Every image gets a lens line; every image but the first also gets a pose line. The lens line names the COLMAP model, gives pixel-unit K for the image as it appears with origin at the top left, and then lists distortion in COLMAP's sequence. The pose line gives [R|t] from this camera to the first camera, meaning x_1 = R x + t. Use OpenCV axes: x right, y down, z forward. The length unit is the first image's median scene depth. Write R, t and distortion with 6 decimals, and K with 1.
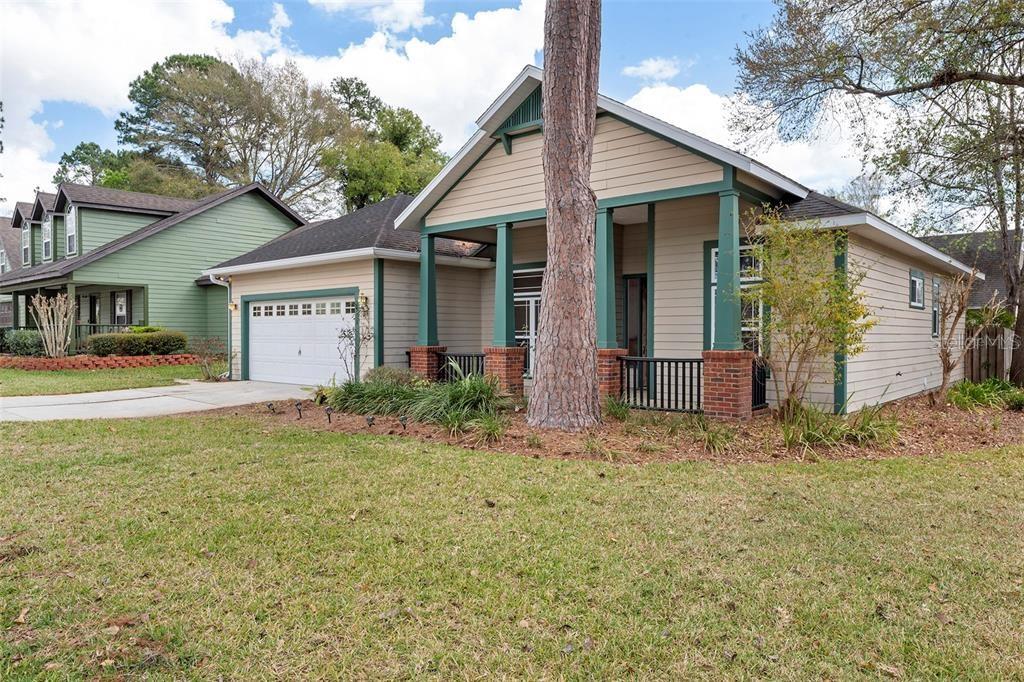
lens RADIAL K [[685.0, 0, 513.9], [0, 685.0, 342.9], [0, 0, 1]] dist [-0.002031, -0.003036]
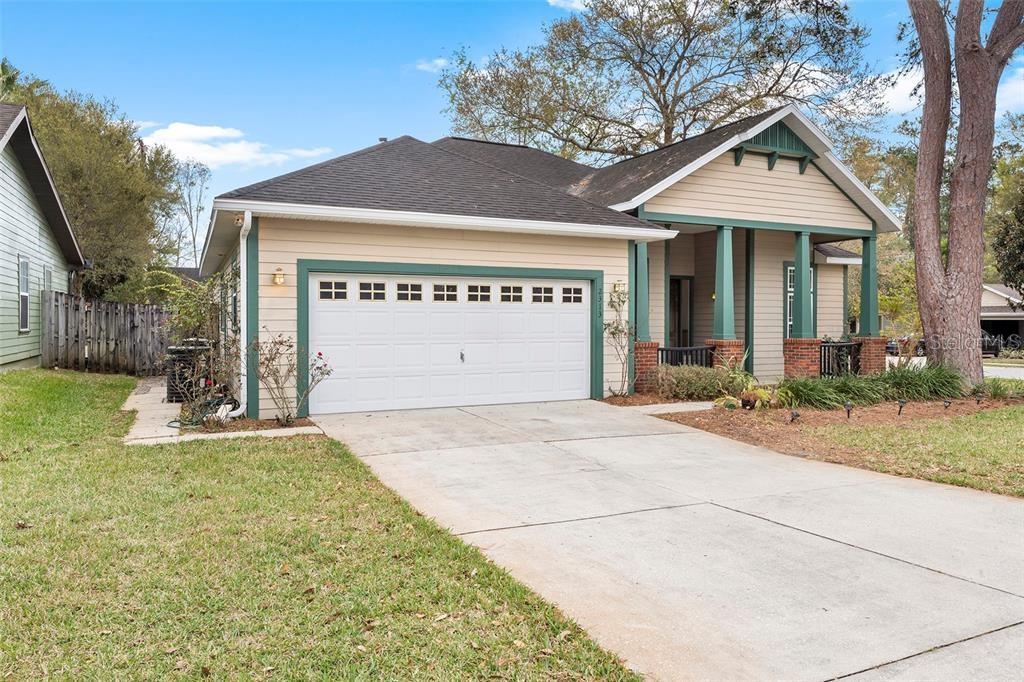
lens RADIAL K [[685.0, 0, 514.8], [0, 685.0, 331.7], [0, 0, 1]] dist [-0.002031, -0.003036]
pose [[0.400466, -0.012025, 0.916232, -1.016885], [0.013953, 0.999878, 0.007024, -0.016521], [-0.916205, 0.009971, 0.400585, 0.773291]]
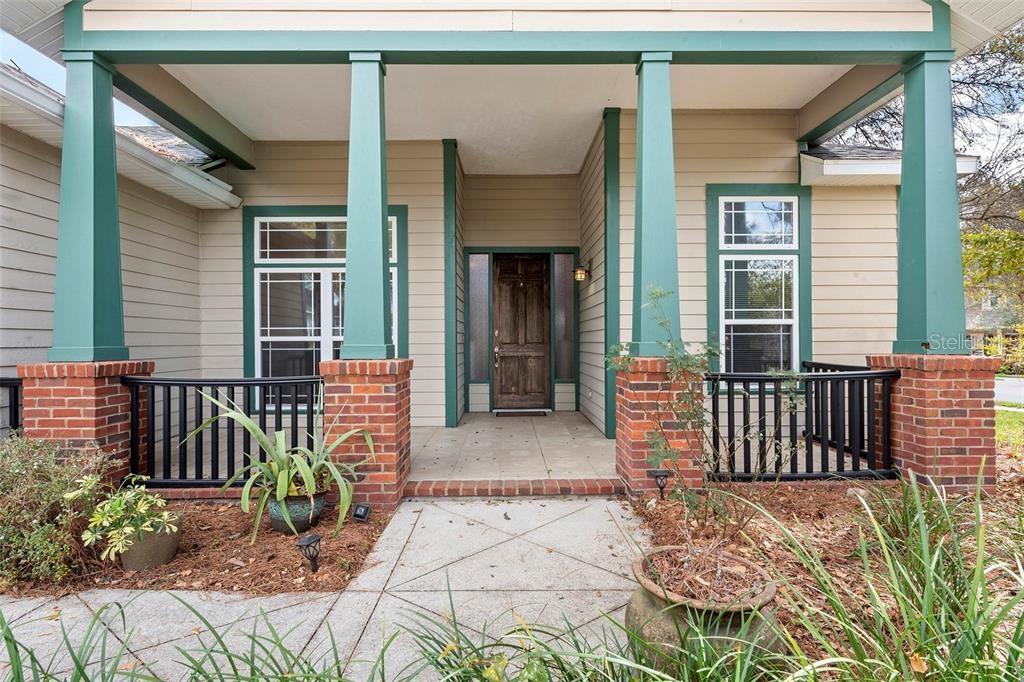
lens RADIAL K [[470.3, 0, 513.9], [0, 470.3, 339.7], [0, 0, 1]] dist [-0.005210, -0.000741]
pose [[0.752093, 0.000853, 0.659056, -0.118133], [0.013414, 0.999772, -0.016602, 0.000896], [-0.658920, 0.021327, 0.751911, 0.649589]]
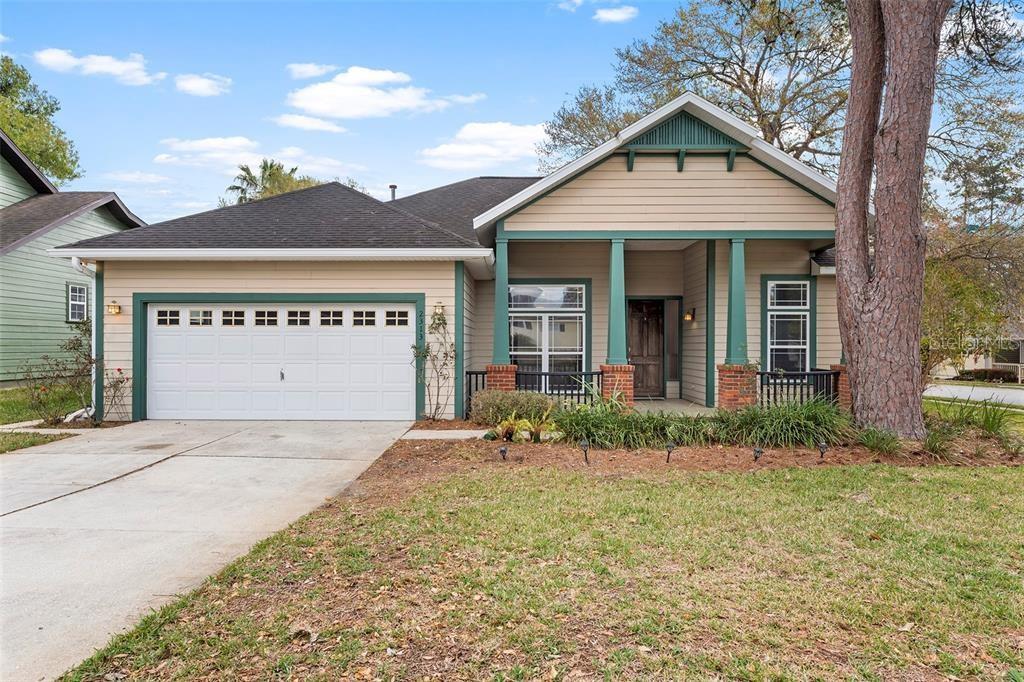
lens RADIAL K [[601.8, 0, 514.3], [0, 601.8, 346.9], [0, 0, 1]] dist [-0.001008, 0.000339]
pose [[0.762446, 0.001594, 0.647050, -0.609866], [0.007144, 0.999915, -0.010882, -0.009369], [-0.647013, 0.012920, 0.762370, 0.387051]]
